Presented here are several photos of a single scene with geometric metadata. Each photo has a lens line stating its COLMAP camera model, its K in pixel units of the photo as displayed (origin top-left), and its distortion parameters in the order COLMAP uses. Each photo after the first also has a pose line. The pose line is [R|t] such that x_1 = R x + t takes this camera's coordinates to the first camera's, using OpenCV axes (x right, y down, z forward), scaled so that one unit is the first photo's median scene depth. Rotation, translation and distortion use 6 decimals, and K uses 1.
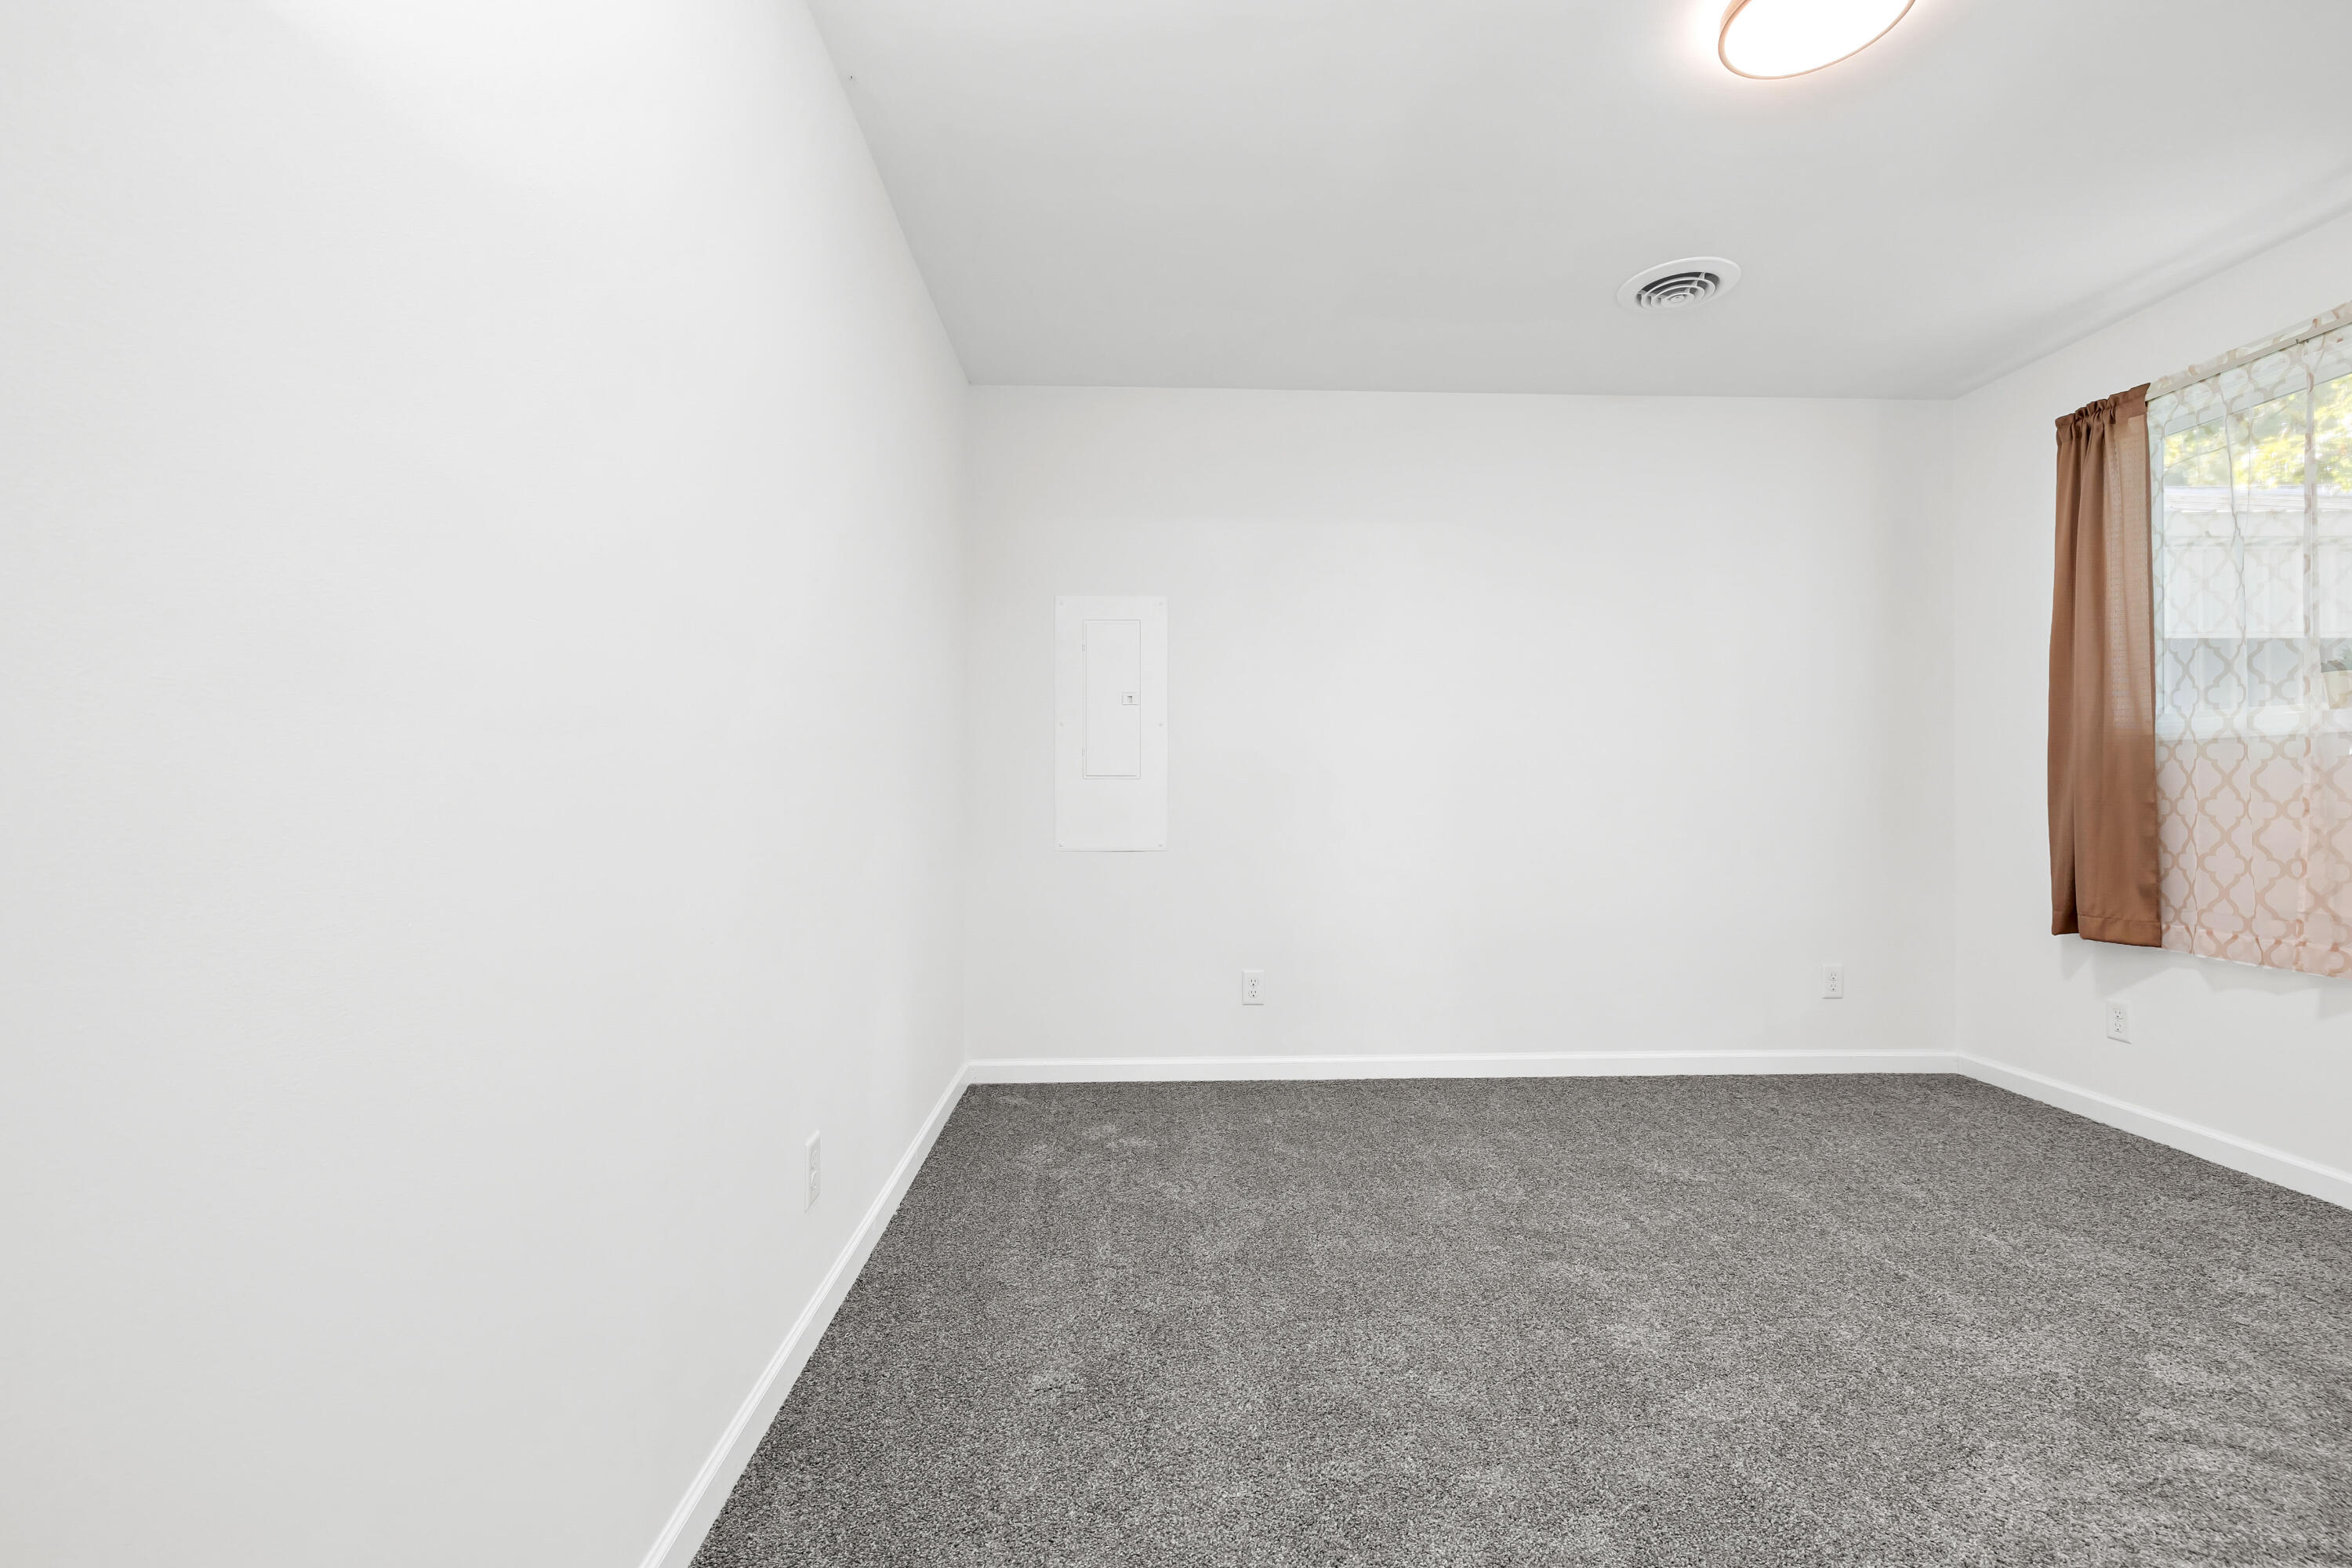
lens RADIAL K [[1020.7, 0, 1184.6], [0, 1020.7, 824.4], [0, 0, 1]] dist [-0.002114, 0.000395]
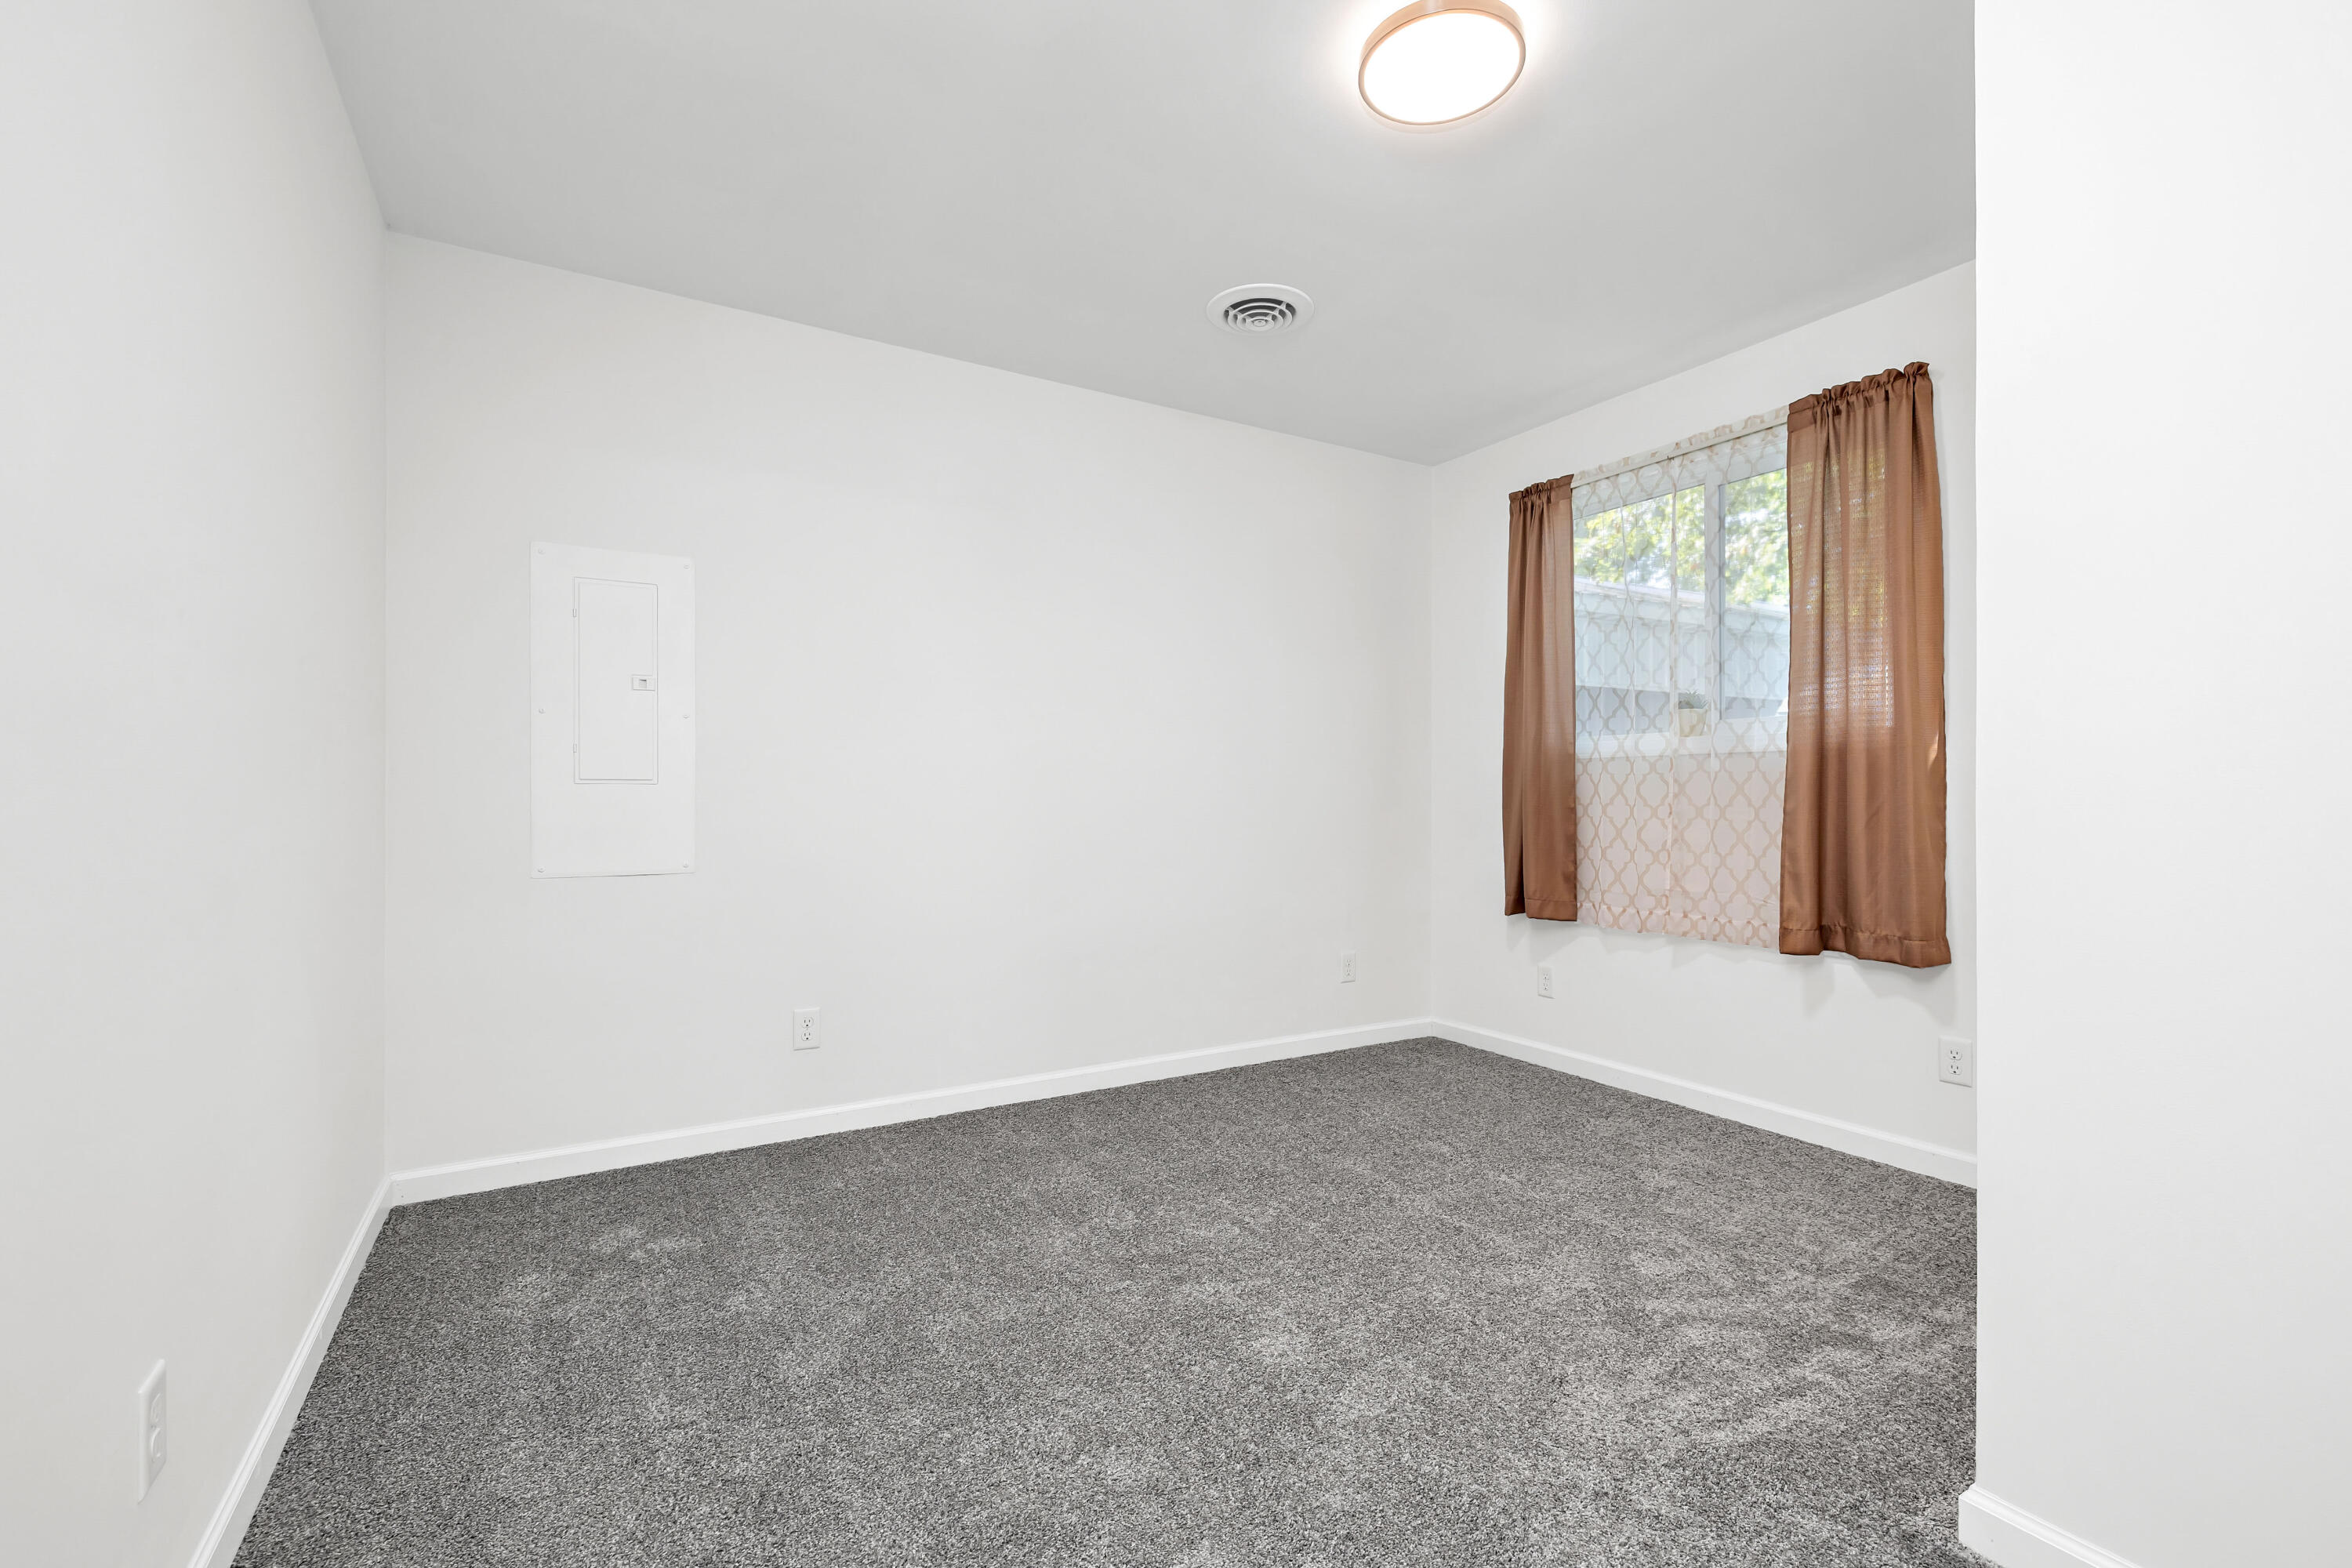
lens RADIAL K [[1020.7, 0, 1184.6], [0, 1020.7, 824.4], [0, 0, 1]] dist [-0.002114, 0.000395]
pose [[0.874785, -0.012803, 0.484342, -0.091978], [0.015892, 0.999871, -0.002273, -0.005406], [-0.484250, 0.009685, 0.874876, 0.136441]]
